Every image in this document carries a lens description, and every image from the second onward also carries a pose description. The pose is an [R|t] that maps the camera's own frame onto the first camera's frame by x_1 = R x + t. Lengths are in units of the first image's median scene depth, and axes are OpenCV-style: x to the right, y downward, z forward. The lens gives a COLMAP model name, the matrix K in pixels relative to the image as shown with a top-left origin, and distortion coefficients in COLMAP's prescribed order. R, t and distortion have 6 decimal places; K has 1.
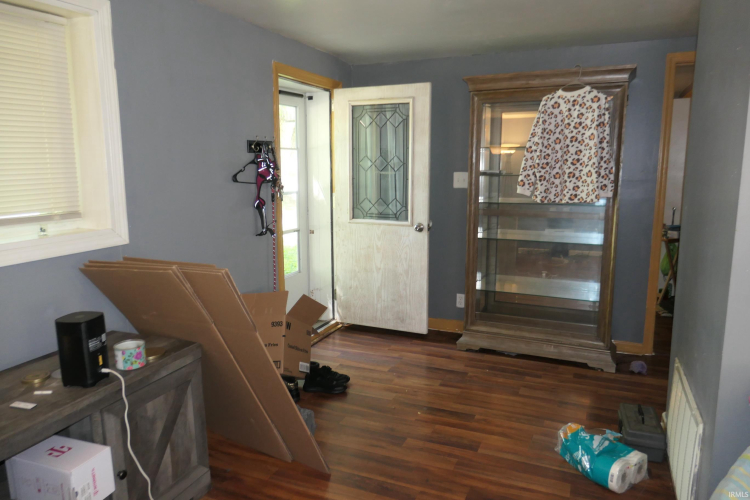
lens RADIAL K [[514.9, 0, 375.4], [0, 514.9, 250.5], [0, 0, 1]] dist [-0.020078, 0.000135]
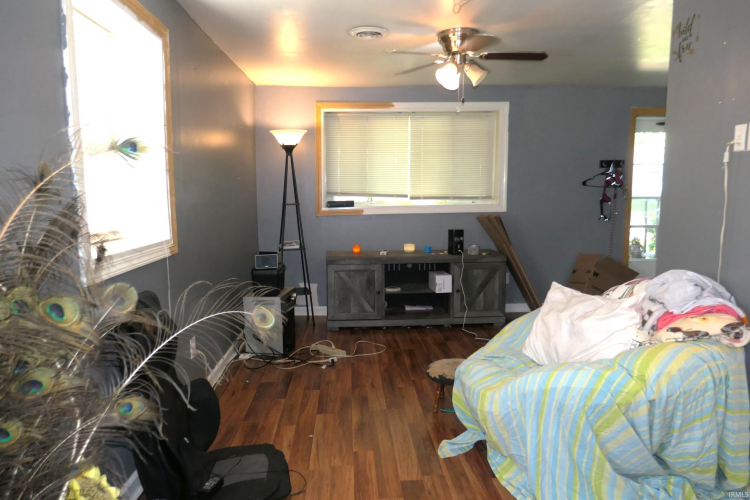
lens RADIAL K [[514.9, 0, 374.7], [0, 514.9, 250.6], [0, 0, 1]] dist [-0.020078, 0.000135]
pose [[0.446451, 0.106947, -0.888394, 1.209249], [-0.144826, 0.988378, 0.046203, 0.127802], [0.883010, 0.108035, 0.456751, -0.449106]]
